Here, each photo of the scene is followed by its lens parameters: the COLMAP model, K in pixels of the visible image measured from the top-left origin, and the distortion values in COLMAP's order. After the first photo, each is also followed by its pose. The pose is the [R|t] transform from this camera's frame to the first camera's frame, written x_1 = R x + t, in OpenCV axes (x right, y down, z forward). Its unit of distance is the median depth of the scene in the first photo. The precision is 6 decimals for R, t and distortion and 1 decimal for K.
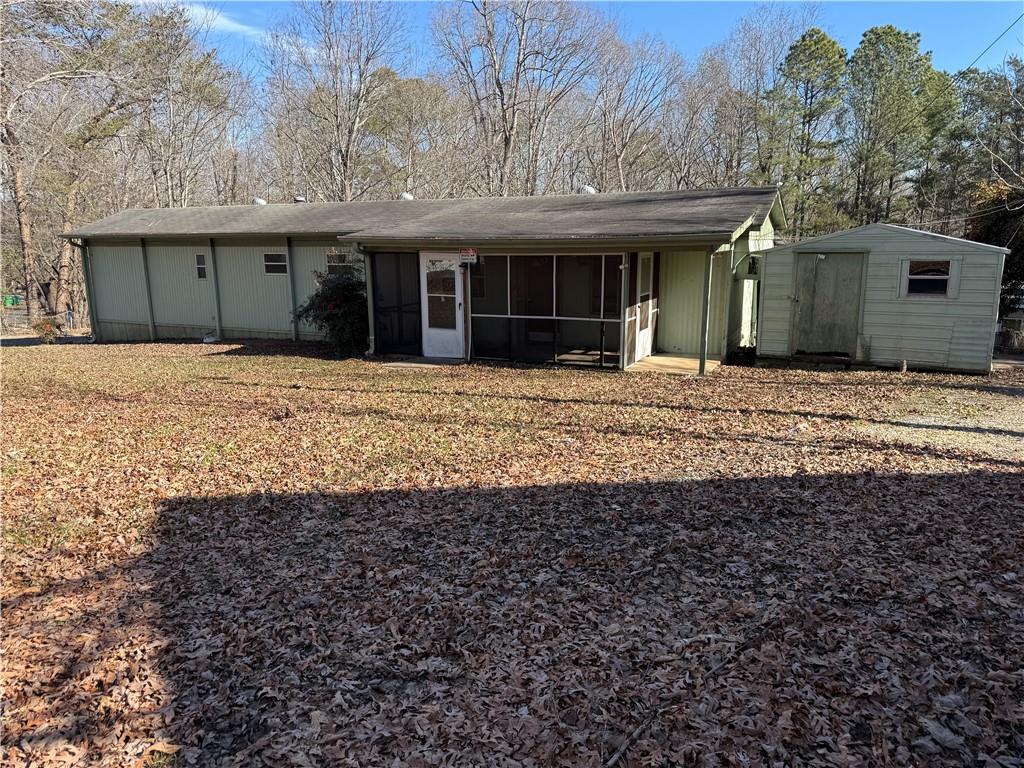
lens RADIAL K [[706.0, 0, 512.0], [0, 706.0, 384.0], [0, 0, 1]] dist [0.062565, -0.080626]
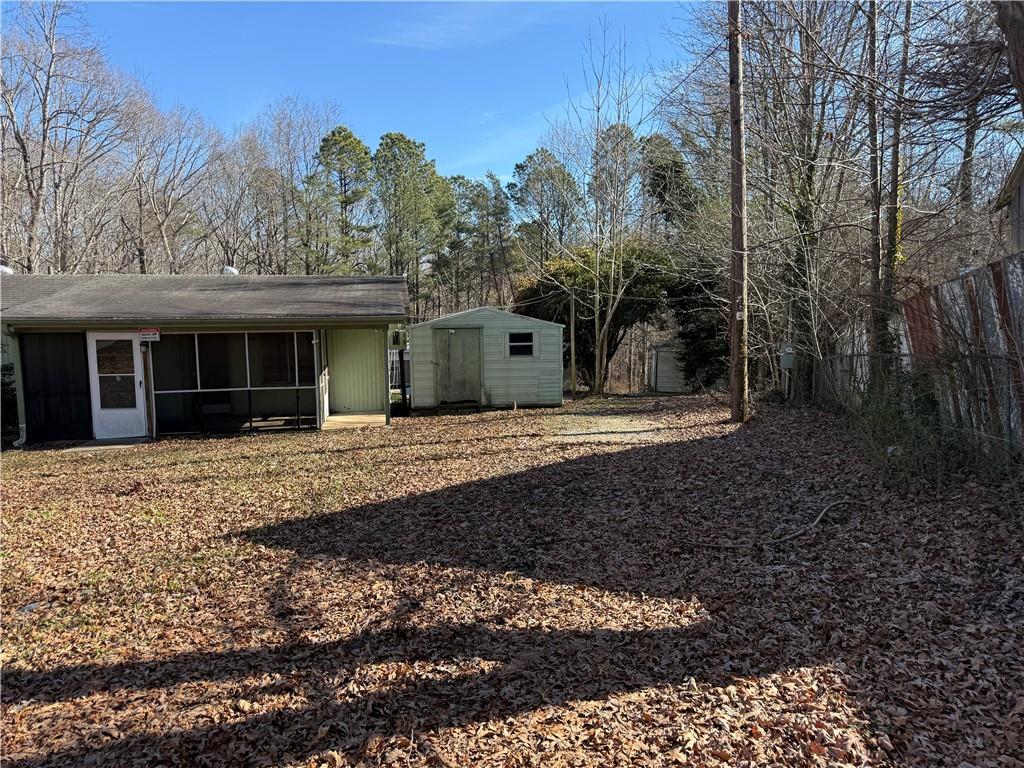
lens RADIAL K [[705.4, 0, 514.1], [0, 705.4, 405.4], [0, 0, 1]] dist [0.052374, -0.092541]
pose [[0.799979, -0.082696, 0.594303, -0.261405], [0.119319, 0.992601, -0.022493, 0.005582], [-0.588045, 0.088906, 0.803927, -0.125229]]
